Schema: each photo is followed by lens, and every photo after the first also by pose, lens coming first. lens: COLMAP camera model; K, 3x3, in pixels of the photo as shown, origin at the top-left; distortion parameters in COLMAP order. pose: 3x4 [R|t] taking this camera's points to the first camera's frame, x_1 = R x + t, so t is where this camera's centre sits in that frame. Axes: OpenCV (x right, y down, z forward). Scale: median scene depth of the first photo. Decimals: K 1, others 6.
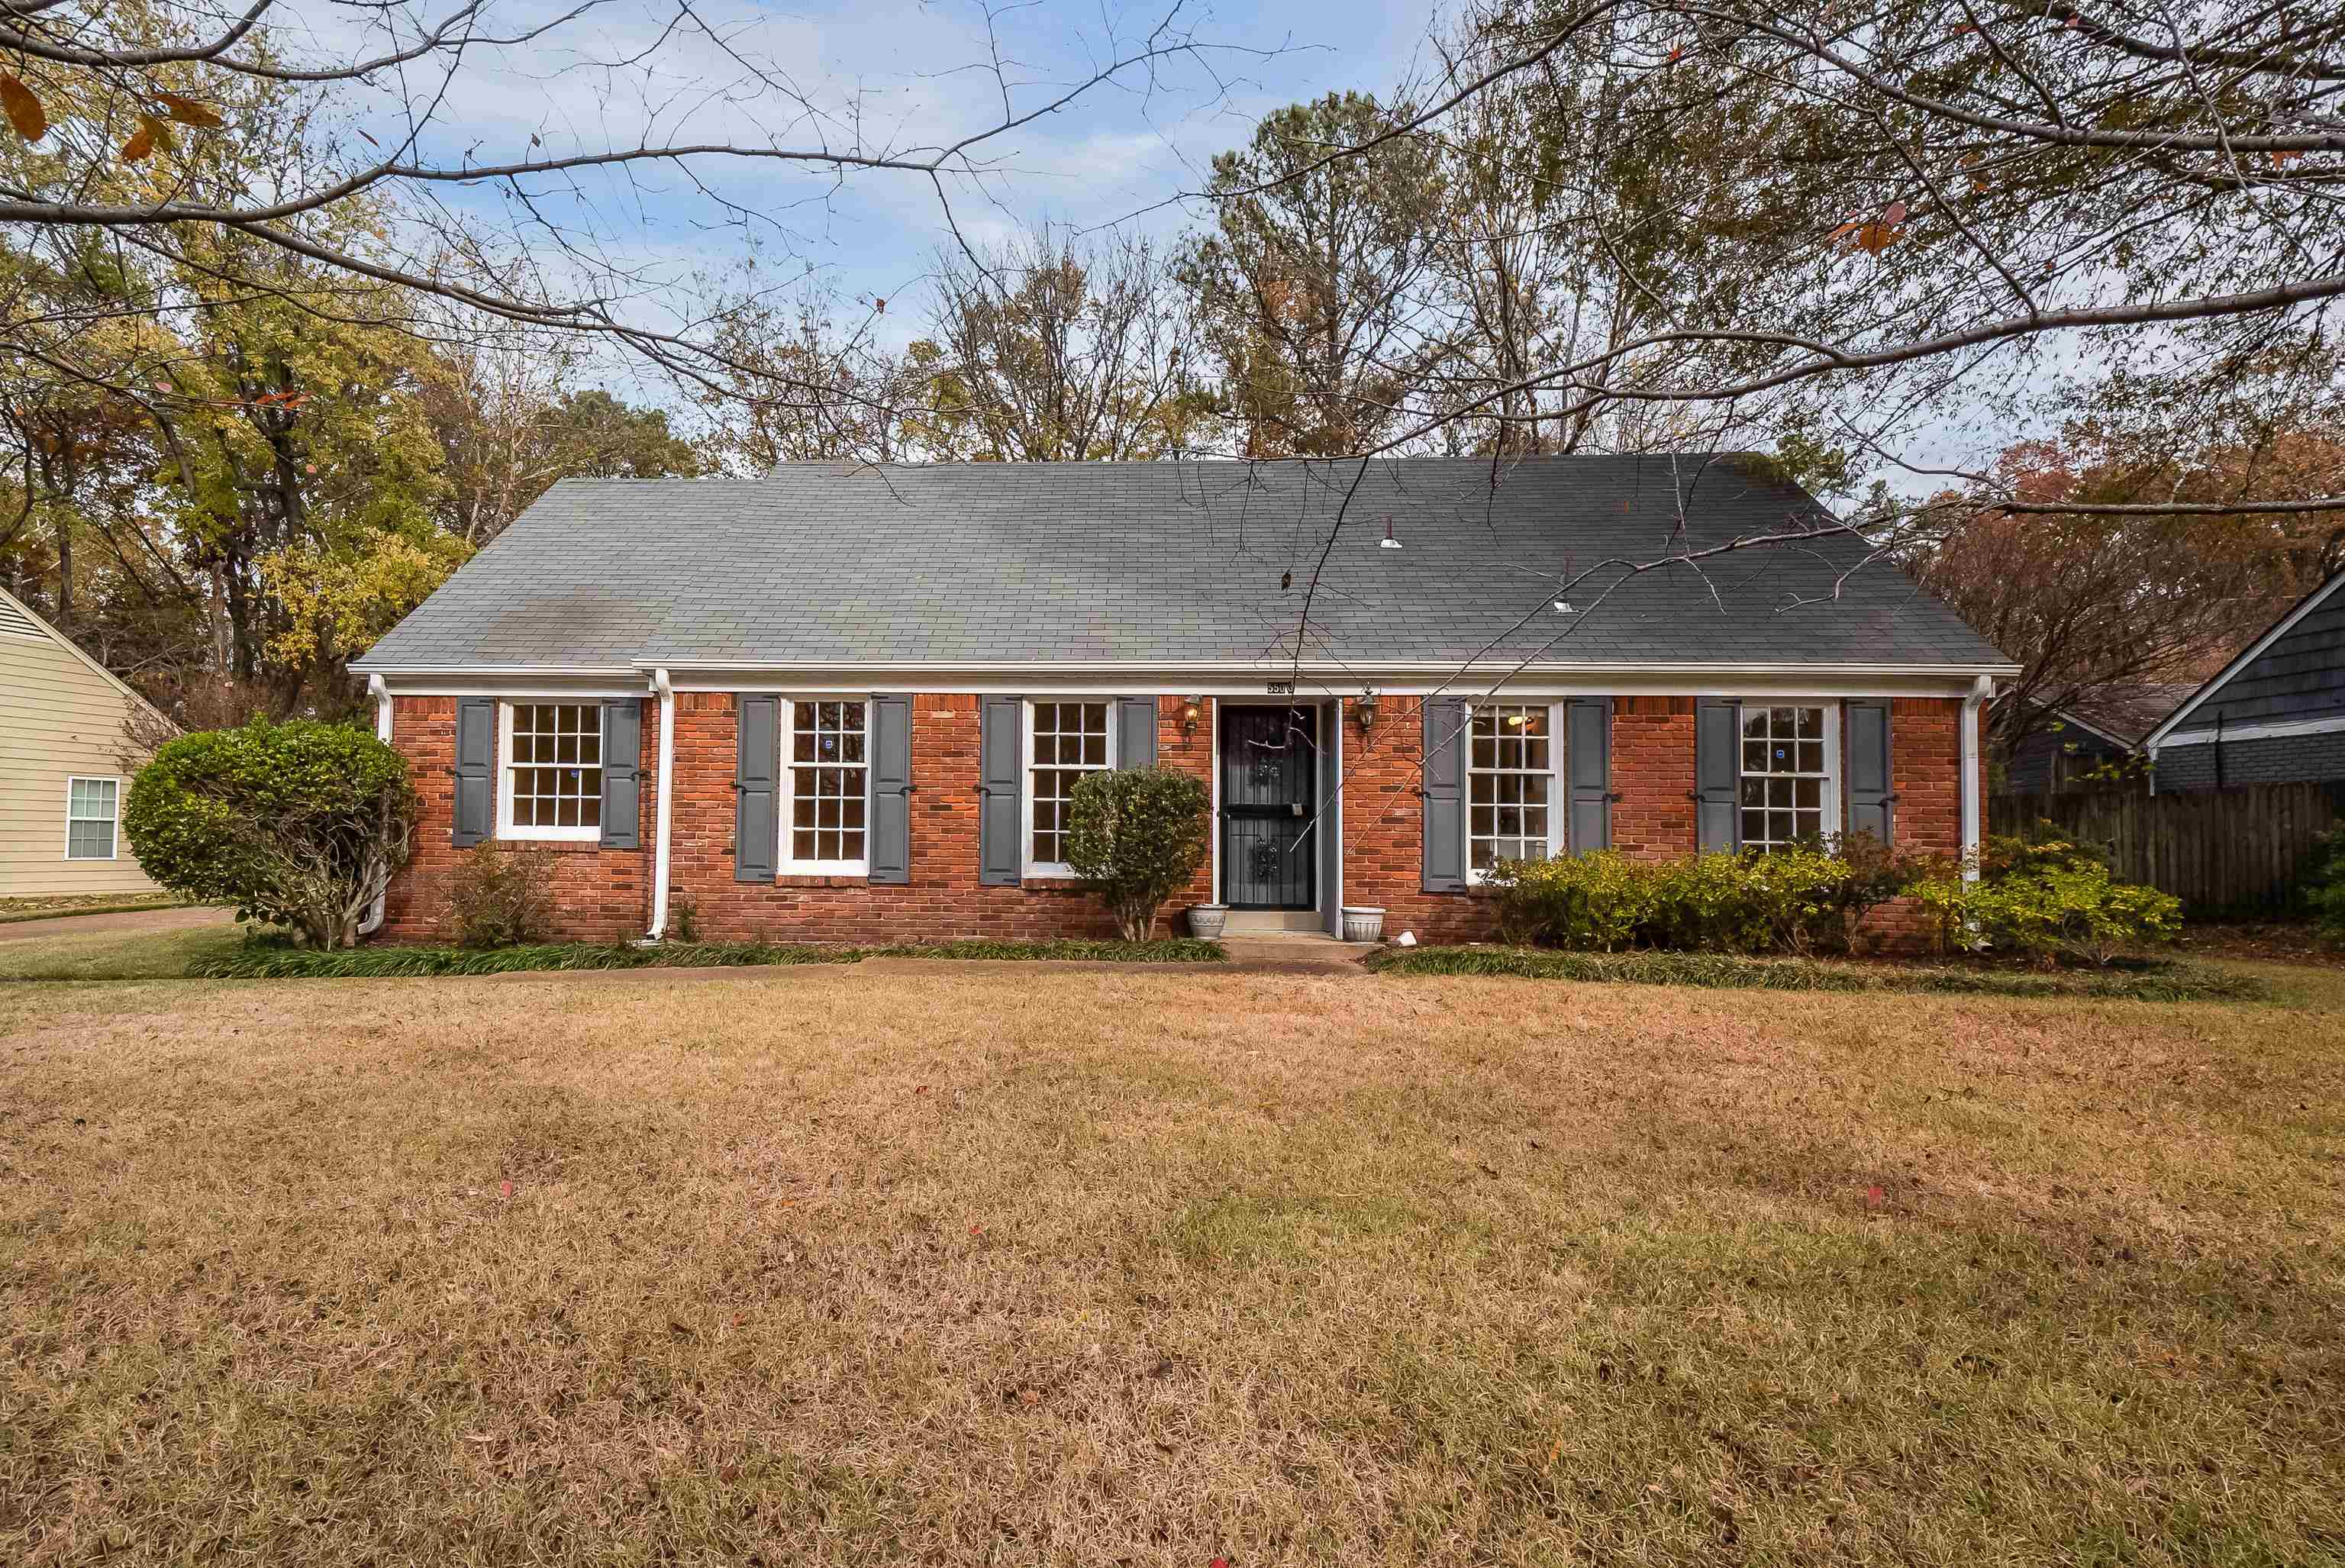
lens RADIAL K [[1118.5, 0, 1122.8], [0, 1118.5, 785.2], [0, 0, 1]] dist [0.002852, -0.000447]
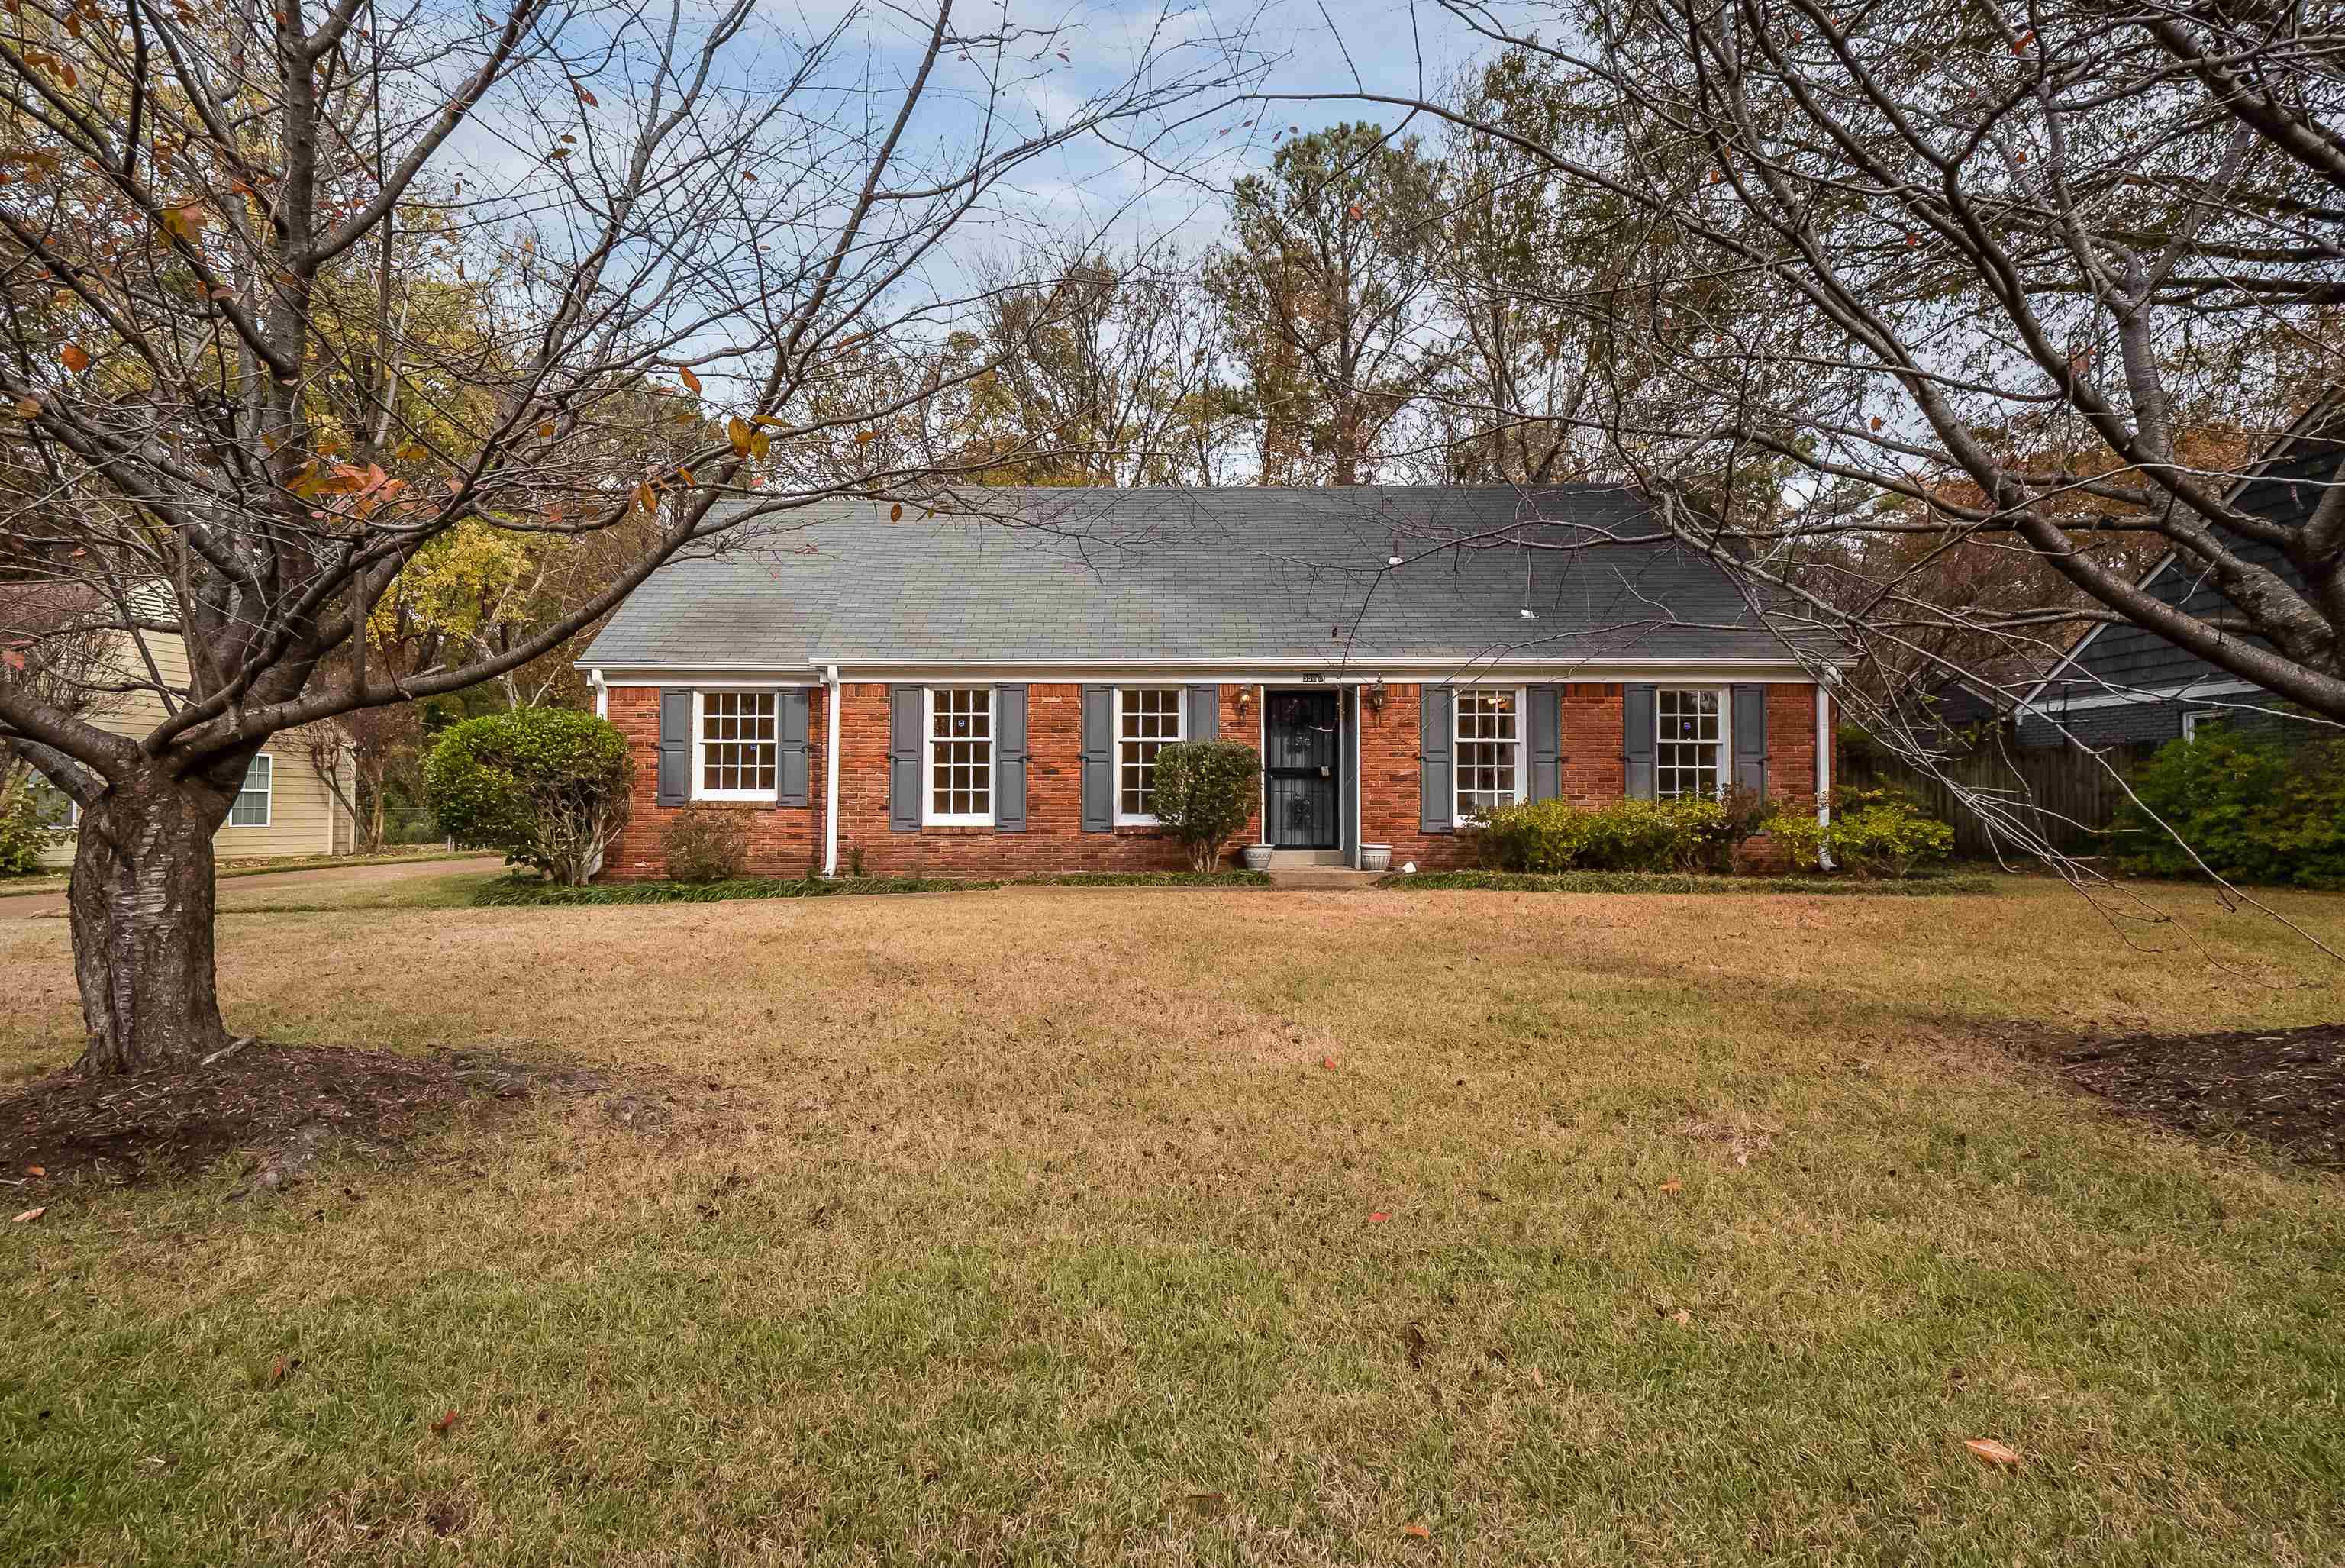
lens RADIAL K [[1127.2, 0, 1174.7], [0, 1127.2, 789.3], [0, 0, 1]] dist [0.001849, -0.000060]
pose [[0.999224, -0.009403, 0.038252, -0.069581], [0.008138, 0.999419, 0.033107, -0.001734], [-0.038542, -0.032770, 0.998720, -0.302871]]
